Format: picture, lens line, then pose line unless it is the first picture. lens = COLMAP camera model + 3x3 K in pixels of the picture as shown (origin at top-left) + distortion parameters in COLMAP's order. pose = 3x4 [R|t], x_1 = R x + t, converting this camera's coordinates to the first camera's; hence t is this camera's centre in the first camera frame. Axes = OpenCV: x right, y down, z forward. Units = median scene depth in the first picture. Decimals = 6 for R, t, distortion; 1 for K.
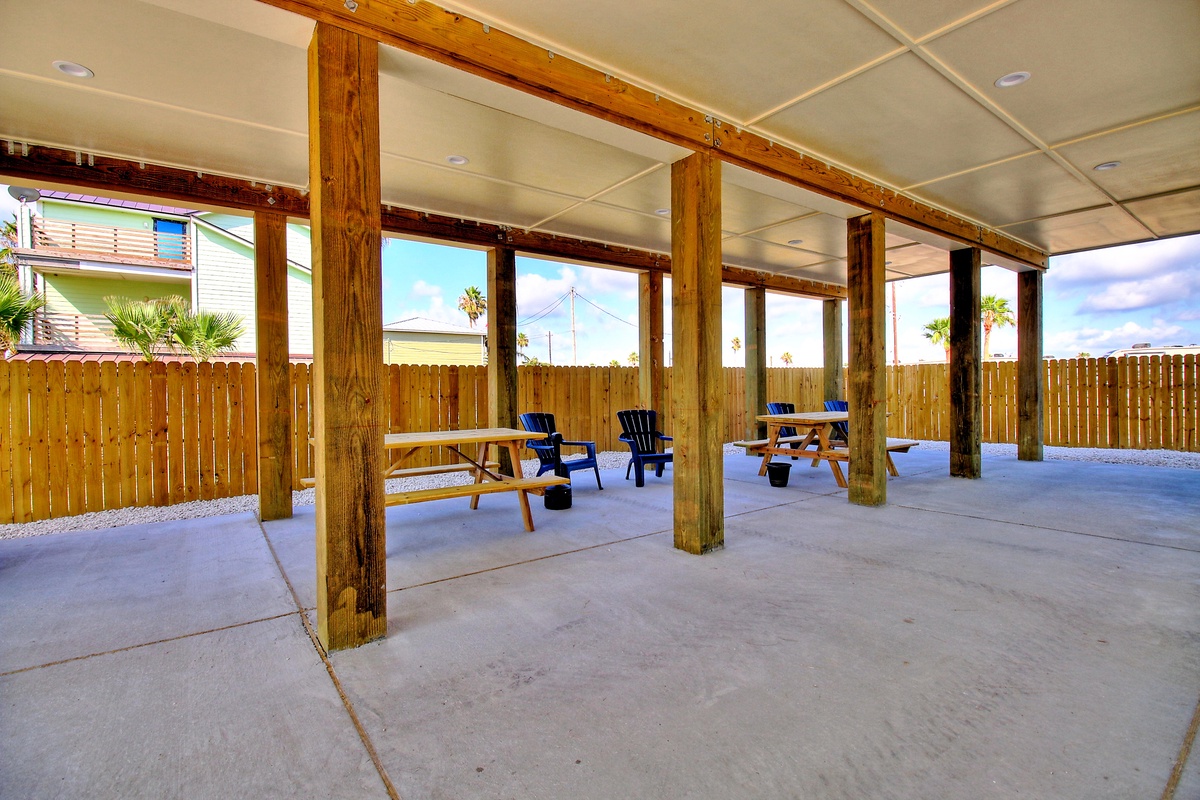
lens RADIAL K [[555.7, 0, 599.0], [0, 555.7, 395.9], [0, 0, 1]] dist [-0.007653, -0.003427]
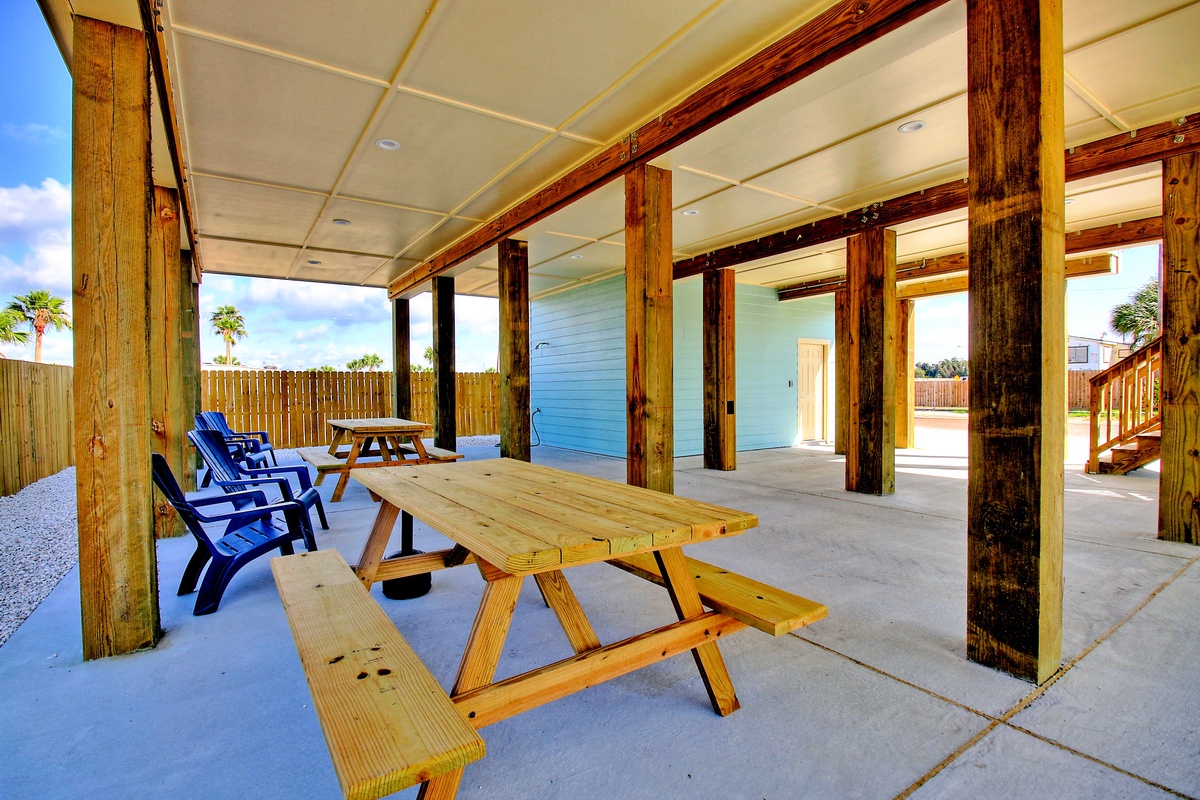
lens RADIAL K [[555.7, 0, 598.3], [0, 555.7, 397.2], [0, 0, 1]] dist [-0.007653, -0.003427]
pose [[0.038795, 0.000443, 0.999247, -1.192602], [0.017547, 0.999845, -0.001124, 0.003913], [-0.999093, 0.017577, 0.038781, 1.432752]]
